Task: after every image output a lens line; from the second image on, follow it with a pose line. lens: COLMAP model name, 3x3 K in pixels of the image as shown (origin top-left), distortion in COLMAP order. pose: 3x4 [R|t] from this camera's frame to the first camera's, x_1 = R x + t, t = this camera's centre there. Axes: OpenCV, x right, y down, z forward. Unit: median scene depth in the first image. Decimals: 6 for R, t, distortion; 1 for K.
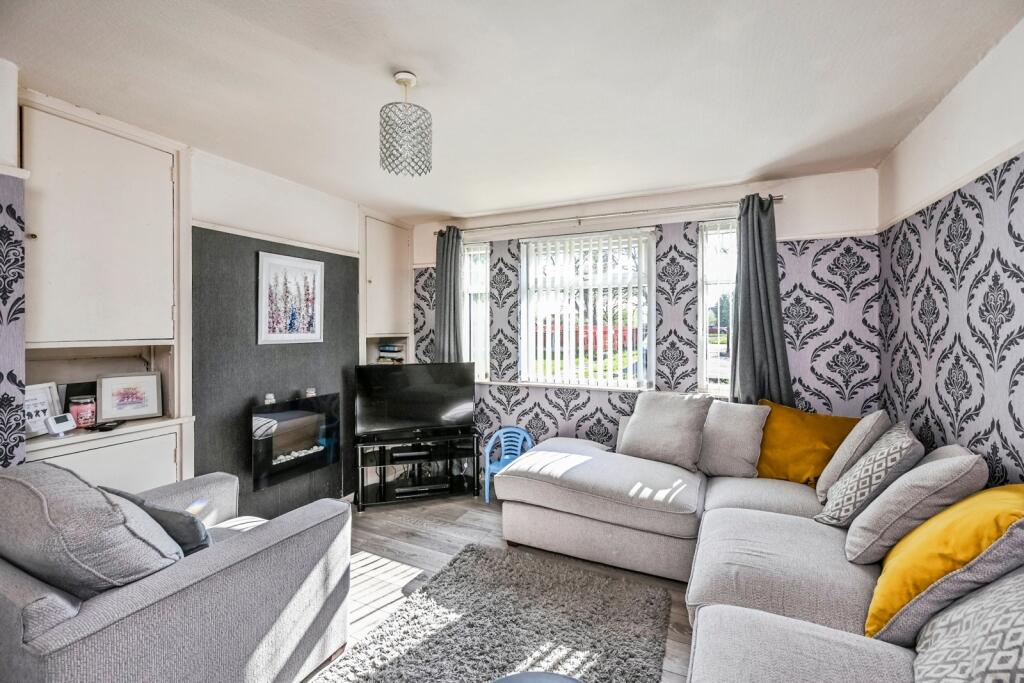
lens RADIAL K [[418.1, 0, 515.1], [0, 418.1, 325.4], [0, 0, 1]] dist [0.009979, 0.008419]
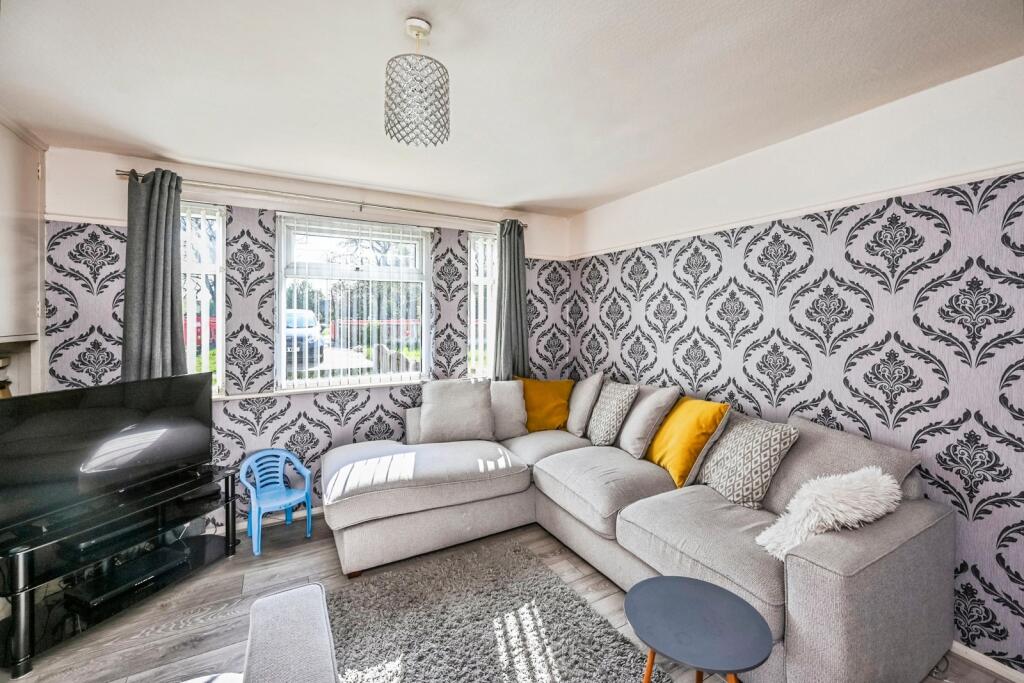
lens RADIAL K [[421.3, 0, 512.3], [0, 421.3, 319.8], [0, 0, 1]] dist [-0.001081, 0.008819]
pose [[0.606171, -0.000557, 0.795334, -0.425881], [0.000034, 1.000000, 0.000675, -0.000426], [-0.795334, -0.000382, 0.606171, 0.188053]]
